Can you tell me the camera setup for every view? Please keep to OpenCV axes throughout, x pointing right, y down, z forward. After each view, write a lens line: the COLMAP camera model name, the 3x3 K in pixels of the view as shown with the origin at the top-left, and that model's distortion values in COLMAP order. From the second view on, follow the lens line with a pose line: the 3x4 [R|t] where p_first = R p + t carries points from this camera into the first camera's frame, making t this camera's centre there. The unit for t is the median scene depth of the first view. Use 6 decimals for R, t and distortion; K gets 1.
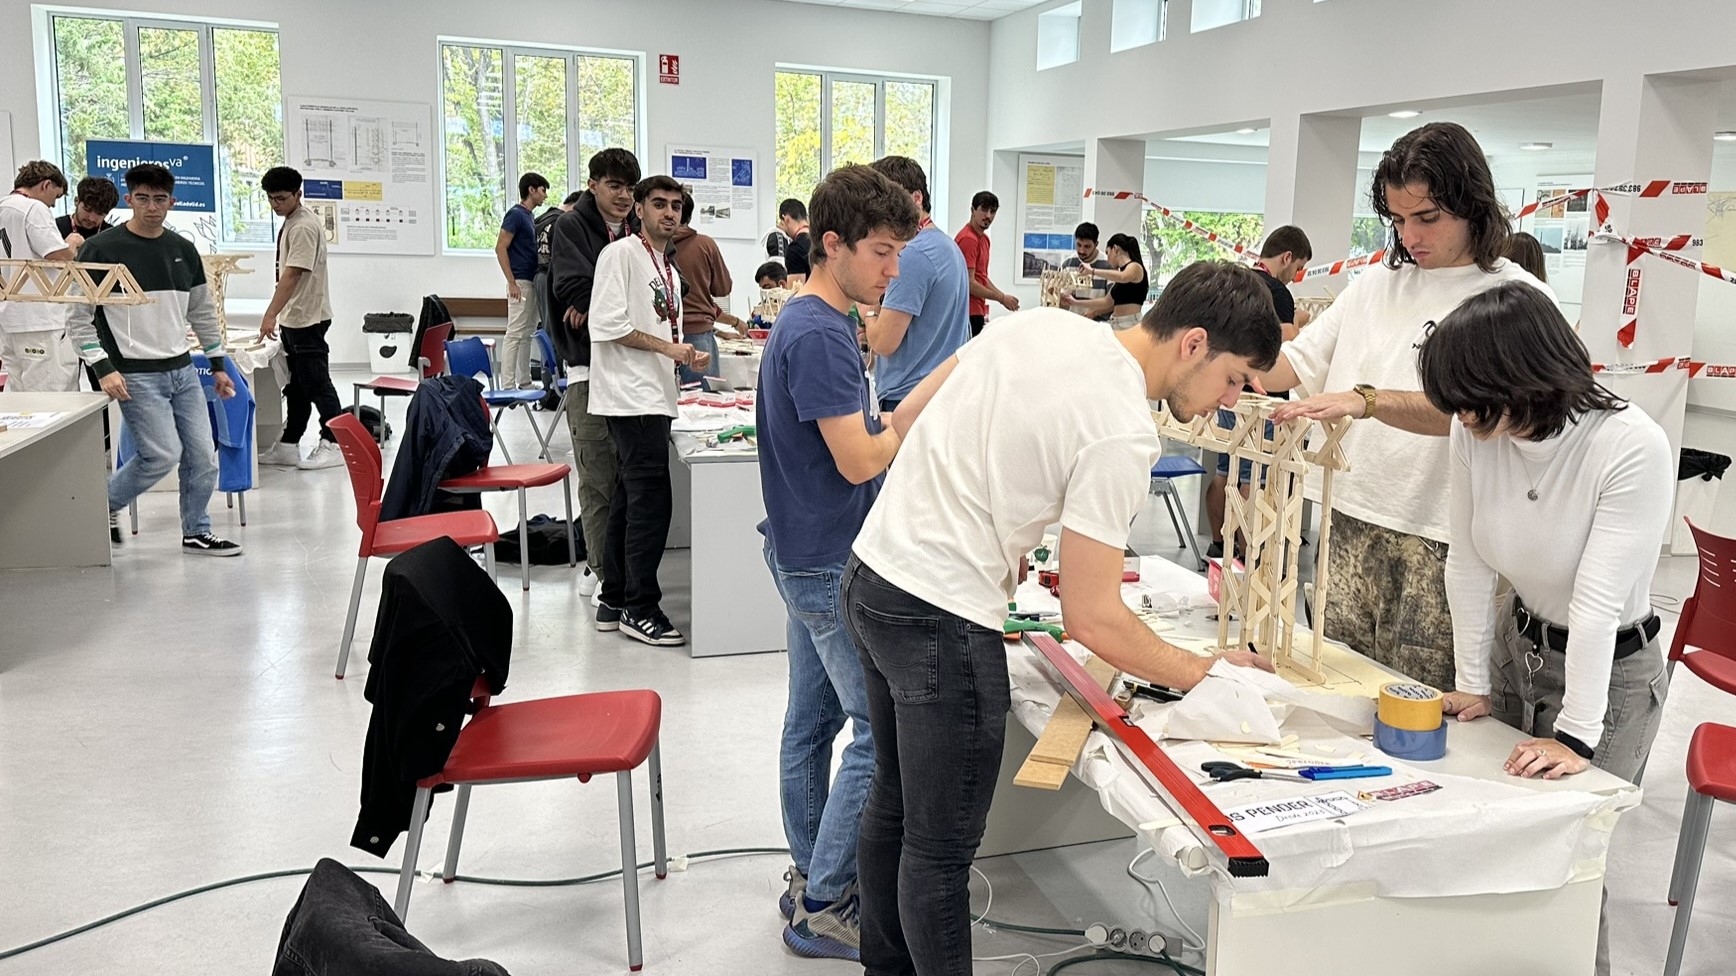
lens RADIAL K [[1449.4, 0, 1046.6], [0, 1449.4, 457.5], [0, 0, 1]] dist [0.008110, -0.008693]
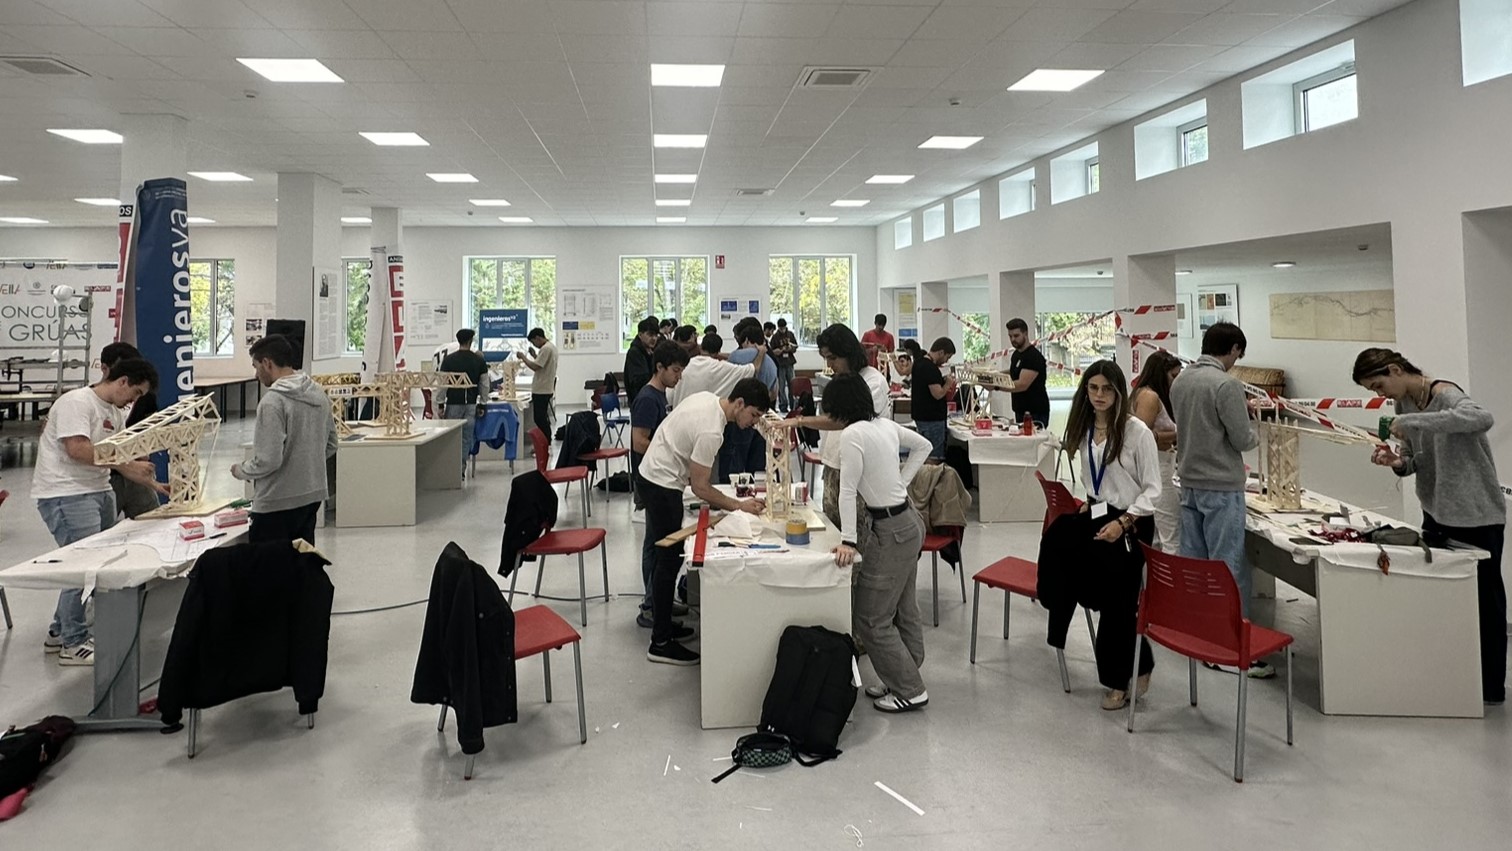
lens RADIAL K [[888.0, 0, 752.6], [0, 888.0, 273.9], [0, 0, 1]] dist [0.001758, 0.001067]
pose [[0.950871, -0.056543, -0.304379, 0.298490], [-0.004655, 0.980457, -0.196679, 0.008679], [0.309551, 0.188434, 0.932025, -0.322615]]
